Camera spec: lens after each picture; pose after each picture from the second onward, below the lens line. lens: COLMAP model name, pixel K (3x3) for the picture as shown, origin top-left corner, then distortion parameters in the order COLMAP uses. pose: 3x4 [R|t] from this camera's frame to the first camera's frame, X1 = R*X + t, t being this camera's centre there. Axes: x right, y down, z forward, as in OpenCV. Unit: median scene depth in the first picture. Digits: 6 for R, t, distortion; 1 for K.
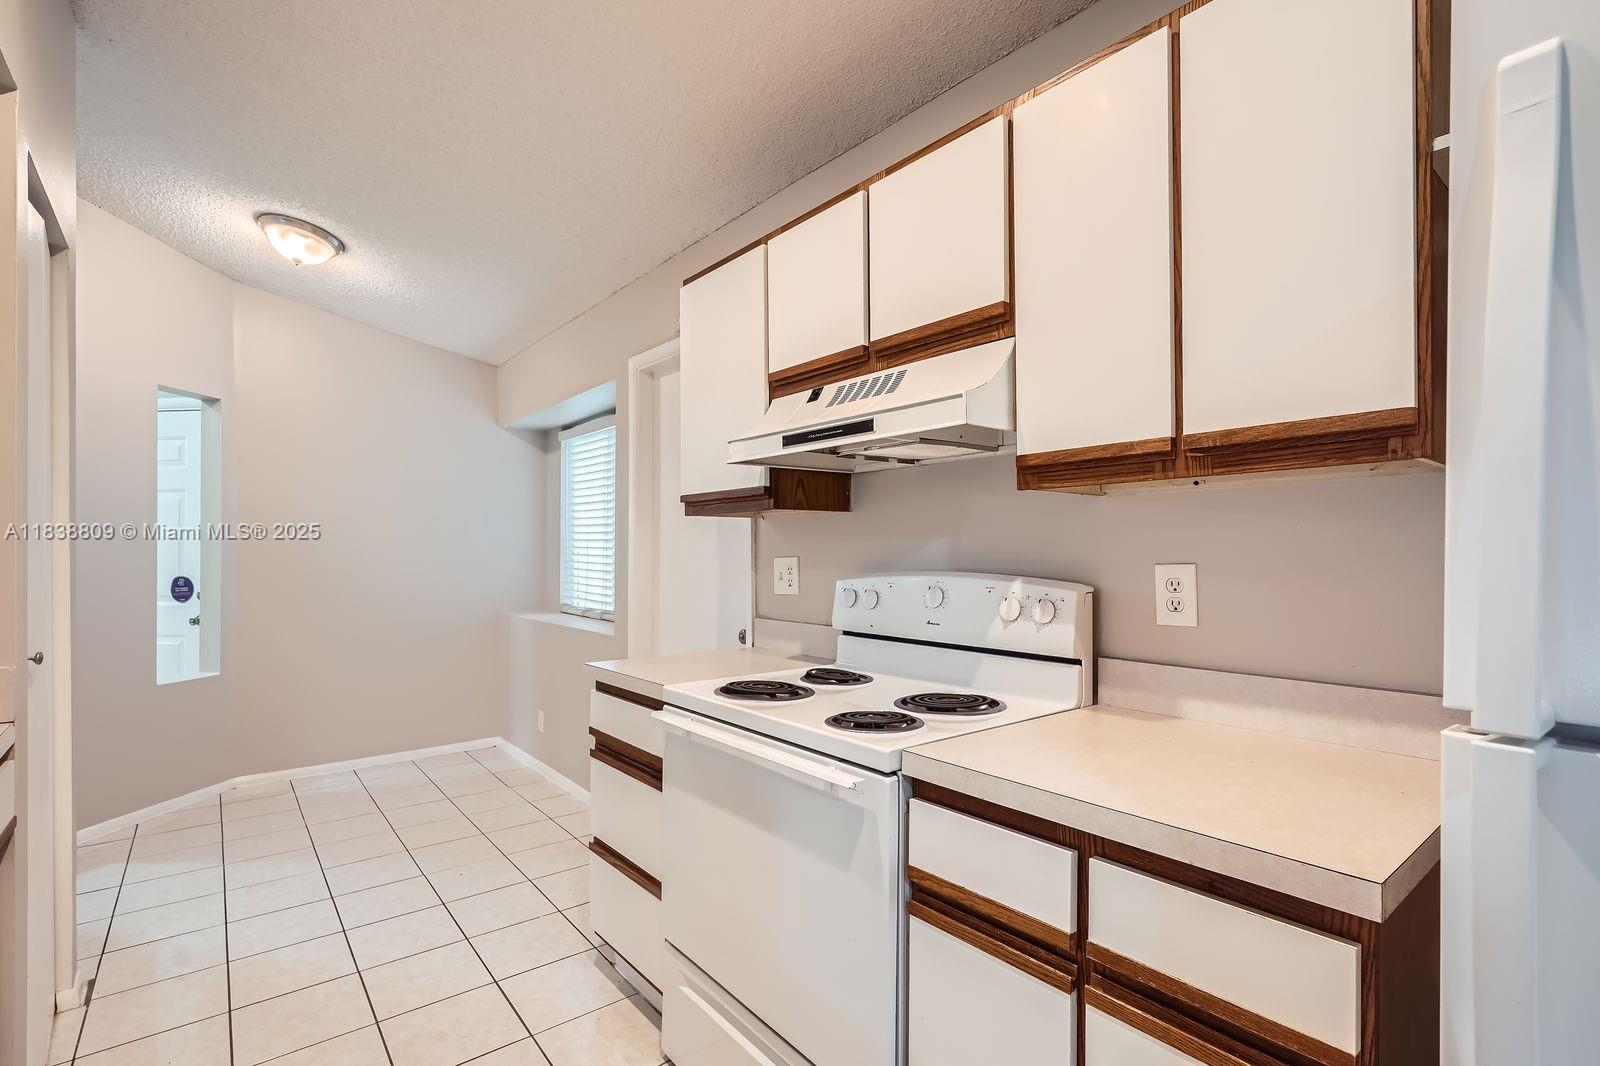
lens RADIAL K [[740.2, 0, 798.1], [0, 740.2, 547.4], [0, 0, 1]] dist [0.003627, -0.000026]
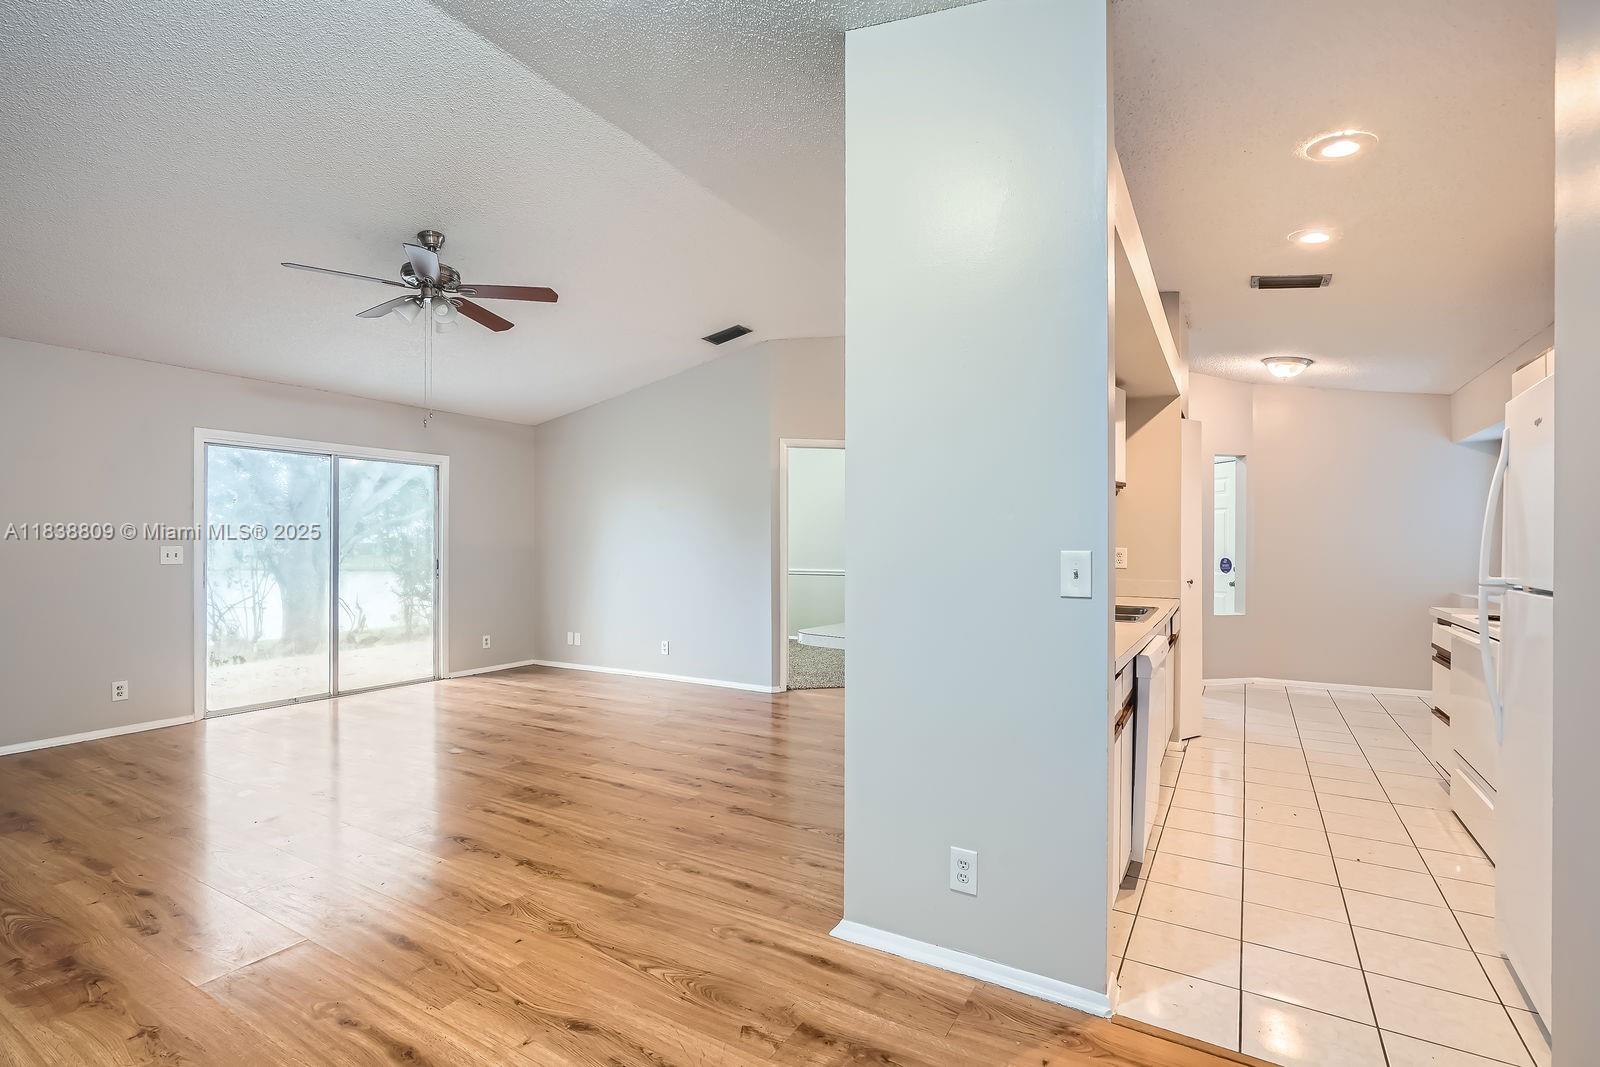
lens RADIAL K [[740.2, 0, 798.1], [0, 740.2, 547.9], [0, 0, 1]] dist [0.003627, -0.000026]
pose [[0.346179, 0.002815, -0.938164, 0.509621], [0.003827, 0.999983, 0.004412, 0.001757], [0.938161, -0.005118, 0.346163, -0.610687]]
